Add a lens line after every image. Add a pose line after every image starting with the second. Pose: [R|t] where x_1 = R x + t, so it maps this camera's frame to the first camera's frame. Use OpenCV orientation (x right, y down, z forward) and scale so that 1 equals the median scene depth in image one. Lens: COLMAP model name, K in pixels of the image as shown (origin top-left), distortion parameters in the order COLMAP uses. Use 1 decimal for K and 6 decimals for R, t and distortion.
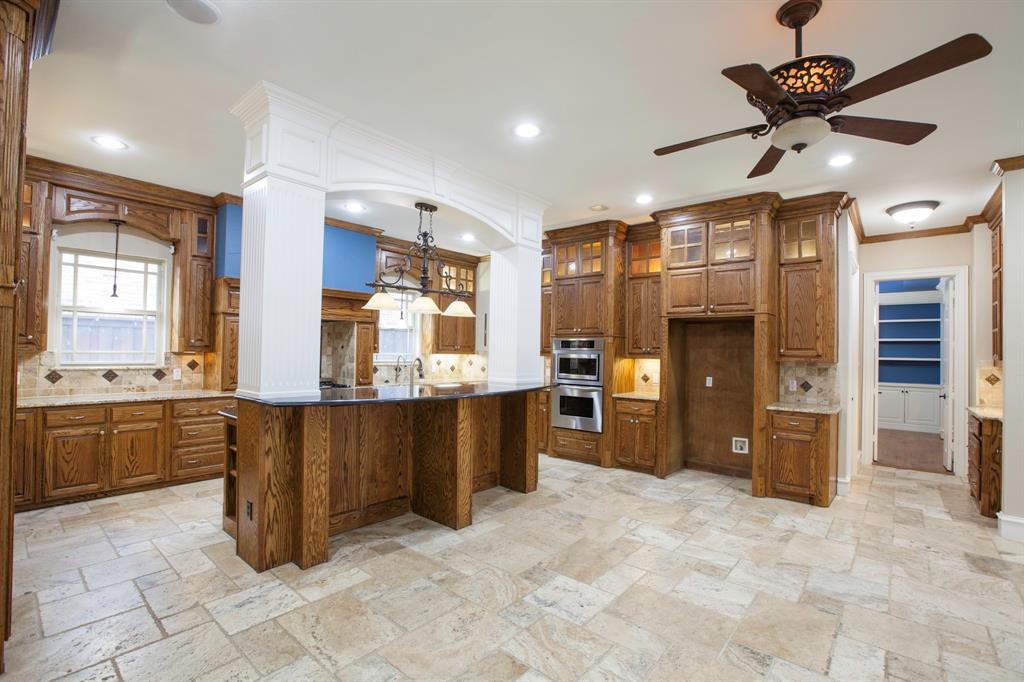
lens RADIAL K [[470.7, 0, 511.3], [0, 470.7, 343.8], [0, 0, 1]] dist [-0.038643, 0.014804]
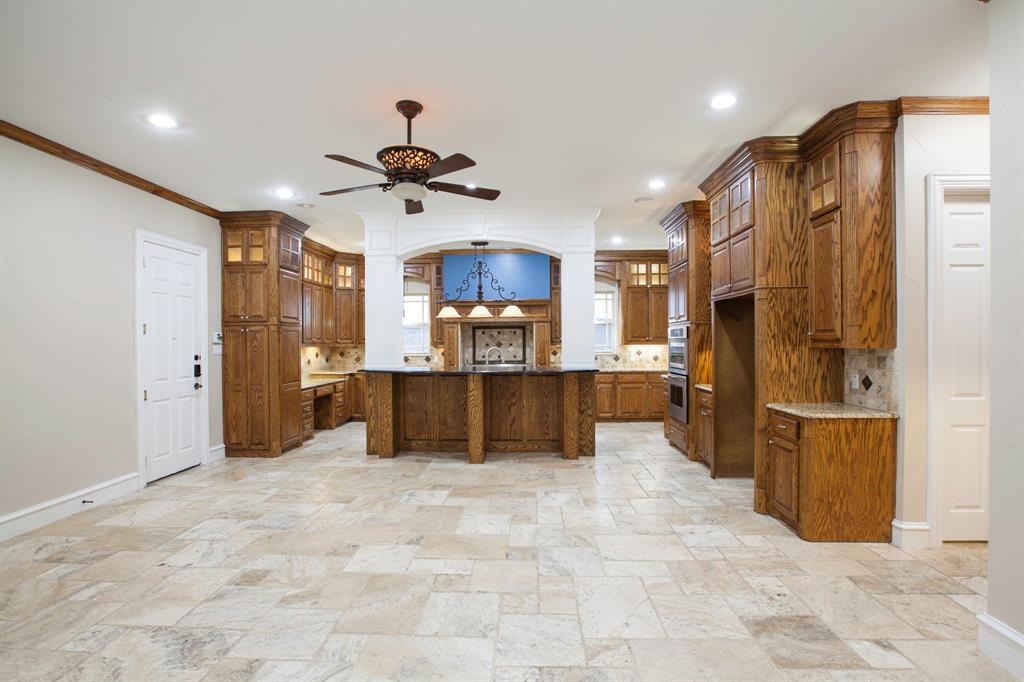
lens RADIAL K [[470.7, 0, 497.2], [0, 470.7, 344.3], [0, 0, 1]] dist [-0.038643, 0.014804]
pose [[0.605491, -0.016802, -0.795675, 0.895789], [0.029562, 0.999562, 0.001389, 0.016432], [0.795303, -0.024363, 0.605723, 0.138972]]
